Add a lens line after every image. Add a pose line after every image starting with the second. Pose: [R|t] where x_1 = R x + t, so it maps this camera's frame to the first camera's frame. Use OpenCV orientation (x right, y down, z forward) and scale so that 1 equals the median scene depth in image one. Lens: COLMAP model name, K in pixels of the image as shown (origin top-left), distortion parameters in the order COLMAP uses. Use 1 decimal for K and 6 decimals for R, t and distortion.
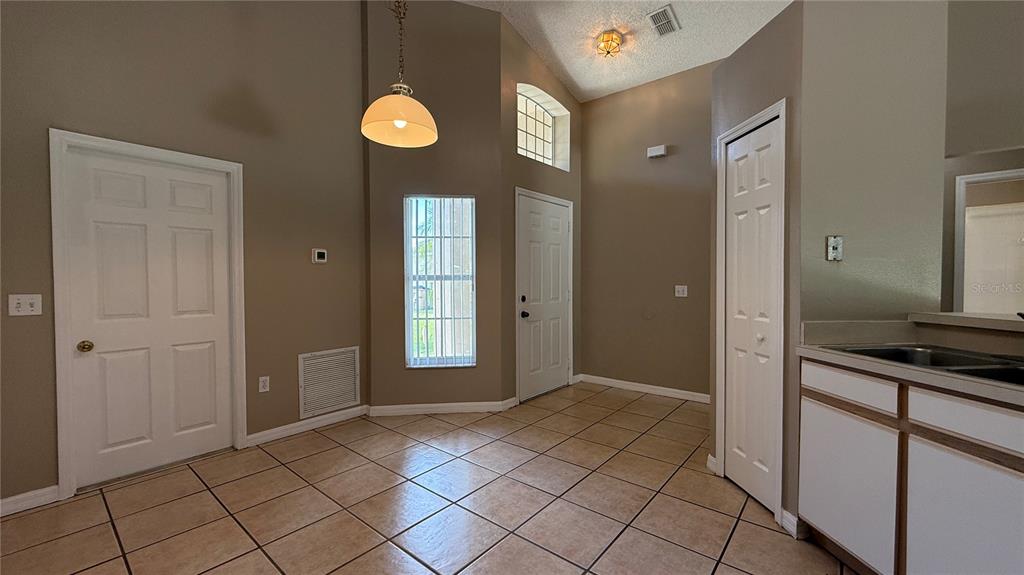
lens RADIAL K [[405.5, 0, 507.2], [0, 405.5, 287.3], [0, 0, 1]] dist [0.003179, 0.000346]
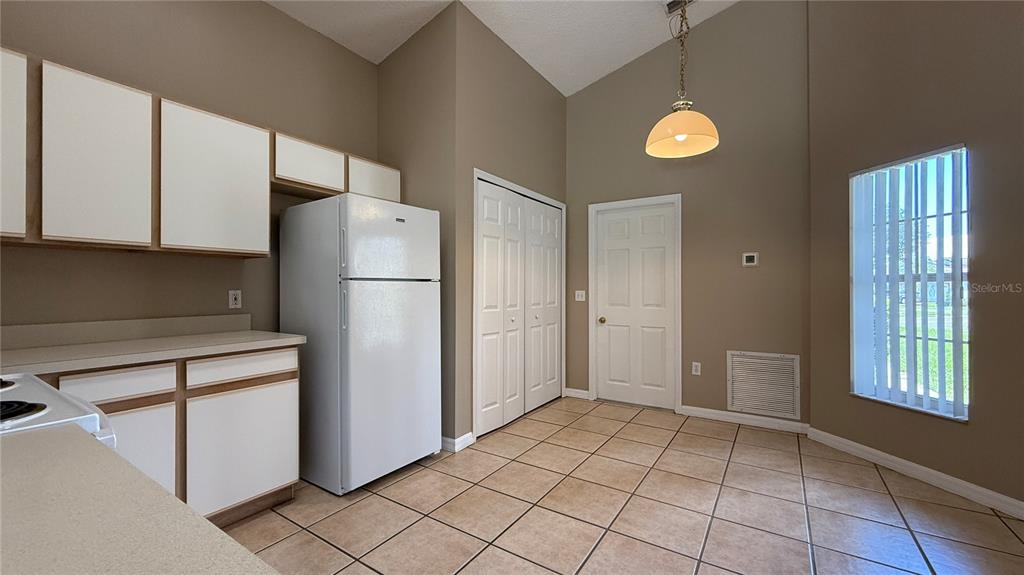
lens RADIAL K [[405.5, 0, 509.6], [0, 405.5, 287.8], [0, 0, 1]] dist [0.003179, 0.000346]
pose [[0.120871, 0.002412, -0.992665, 0.509745], [-0.019058, 0.999818, 0.000109, 0.006843], [0.992485, 0.018905, 0.120895, 0.276941]]
